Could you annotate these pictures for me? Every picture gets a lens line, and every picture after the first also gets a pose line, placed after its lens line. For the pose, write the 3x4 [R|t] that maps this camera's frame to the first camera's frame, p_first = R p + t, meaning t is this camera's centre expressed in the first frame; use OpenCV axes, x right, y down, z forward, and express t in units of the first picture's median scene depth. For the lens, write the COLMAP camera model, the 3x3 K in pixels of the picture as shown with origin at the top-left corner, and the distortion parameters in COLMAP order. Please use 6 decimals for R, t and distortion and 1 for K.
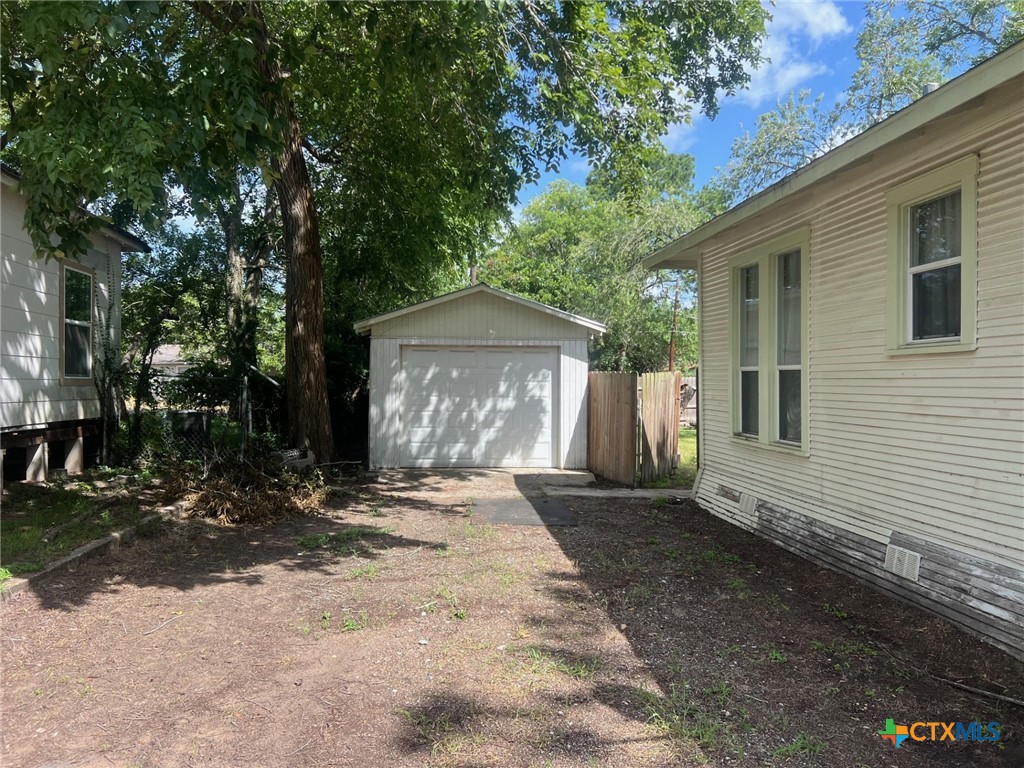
lens RADIAL K [[772.3, 0, 511.2], [0, 772.3, 384.4], [0, 0, 1]] dist [-0.002576, 0.001281]
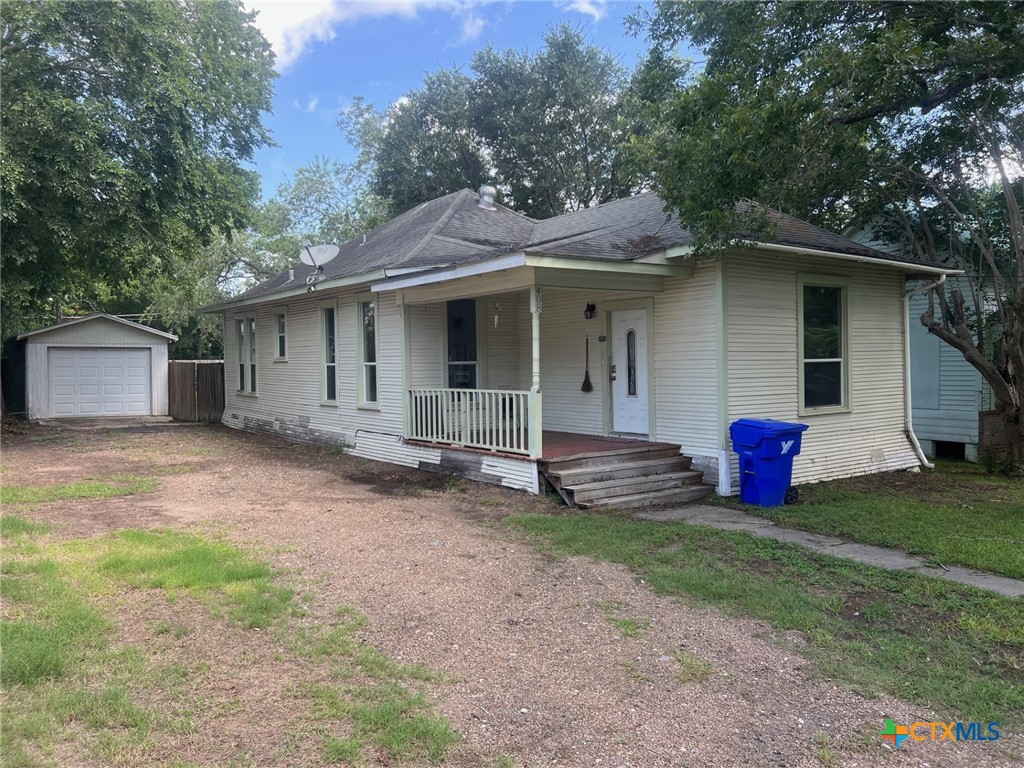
lens RADIAL K [[772.3, 0, 512.3], [0, 772.3, 378.7], [0, 0, 1]] dist [-0.002576, 0.001281]
pose [[0.868333, -0.019909, 0.495583, -0.106491], [0.008609, 0.999649, 0.025075, -0.017946], [-0.495908, -0.017507, 0.868199, -1.052811]]
